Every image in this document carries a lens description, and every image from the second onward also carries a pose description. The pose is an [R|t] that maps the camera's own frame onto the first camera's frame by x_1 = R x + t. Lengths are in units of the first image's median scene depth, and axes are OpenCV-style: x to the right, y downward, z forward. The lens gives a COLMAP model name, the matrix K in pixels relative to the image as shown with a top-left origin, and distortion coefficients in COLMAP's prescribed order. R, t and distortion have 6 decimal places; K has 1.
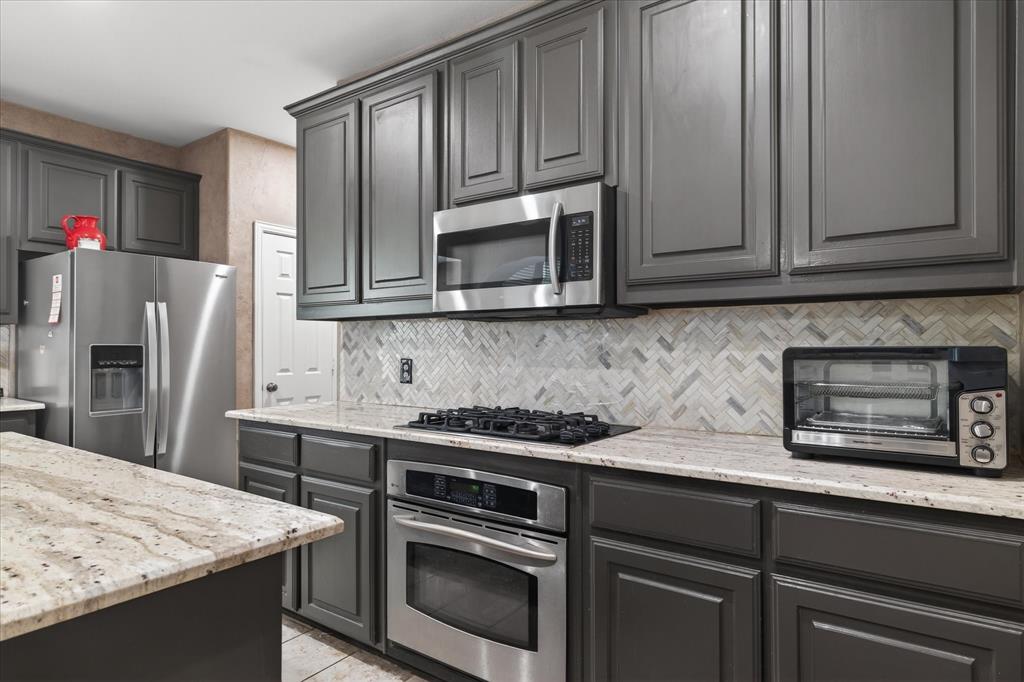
lens RADIAL K [[583.8, 0, 512.0], [0, 583.8, 341.0], [0, 0, 1]] dist [-0.001476, 0.000158]
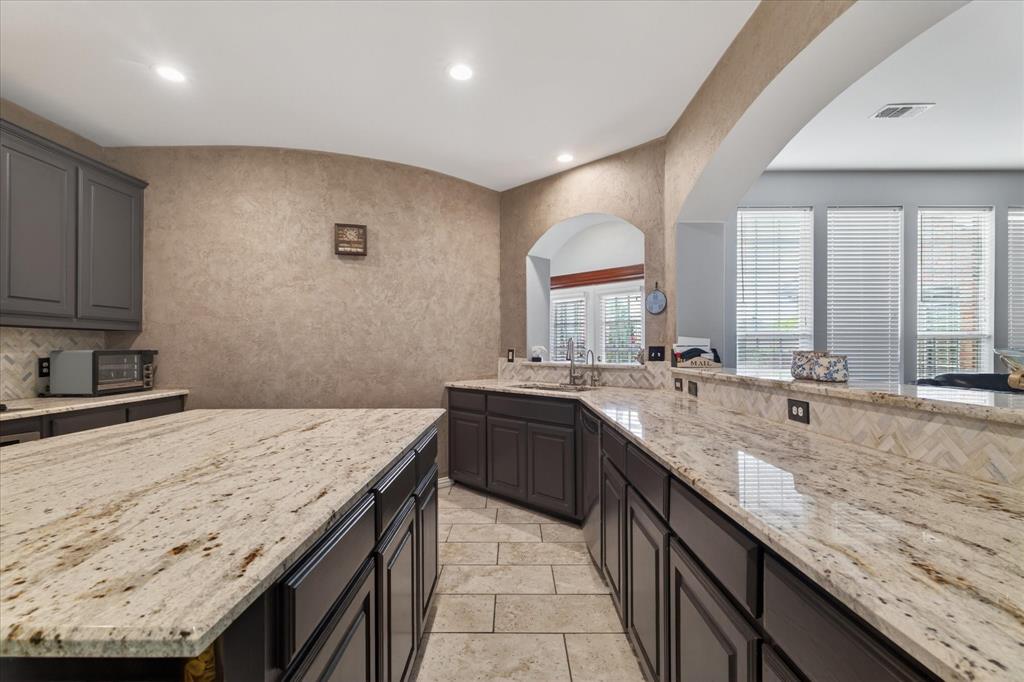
lens RADIAL K [[462.5, 0, 512.0], [0, 462.5, 341.0], [0, 0, 1]] dist [-0.006116, 0.000314]
pose [[-0.572395, 0.014204, 0.819855, -1.290397], [-0.006086, 0.999749, -0.021570, 0.000953], [-0.819956, -0.017336, -0.572165, 0.431008]]
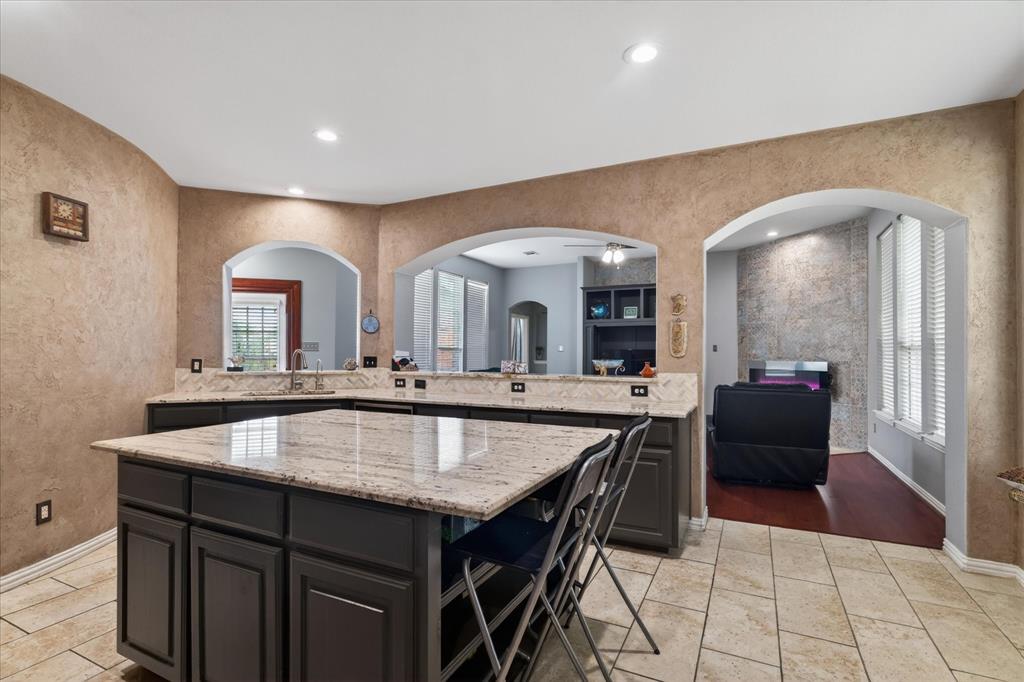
lens RADIAL K [[488.9, 0, 513.7], [0, 488.9, 347.0], [0, 0, 1]] dist [-0.003143, 0.000448]
pose [[-0.988082, -0.003794, -0.153879, -0.691622], [-0.000683, 0.999794, -0.020263, -0.014894], [0.153924, -0.019917, -0.987882, 1.324013]]
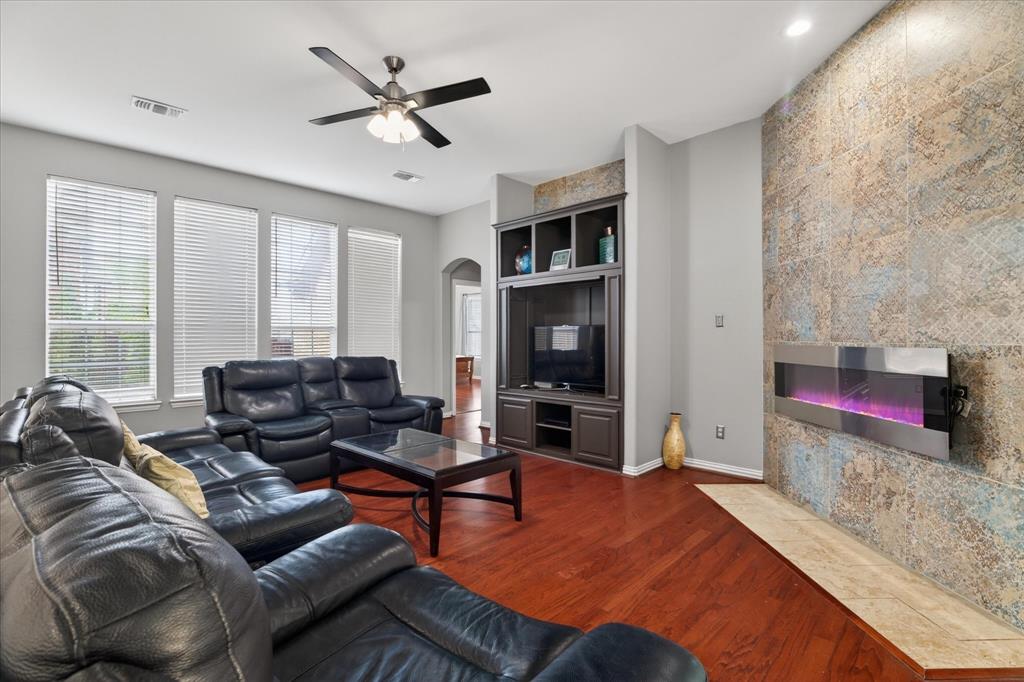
lens RADIAL K [[472.9, 0, 509.1], [0, 472.9, 338.0], [0, 0, 1]] dist [-0.000286, -0.000120]
pose [[-0.986290, 0.004632, 0.164954, -2.142647], [0.003213, 0.999956, -0.008870, -0.002380], [-0.164988, -0.008218, -0.986261, -0.061026]]
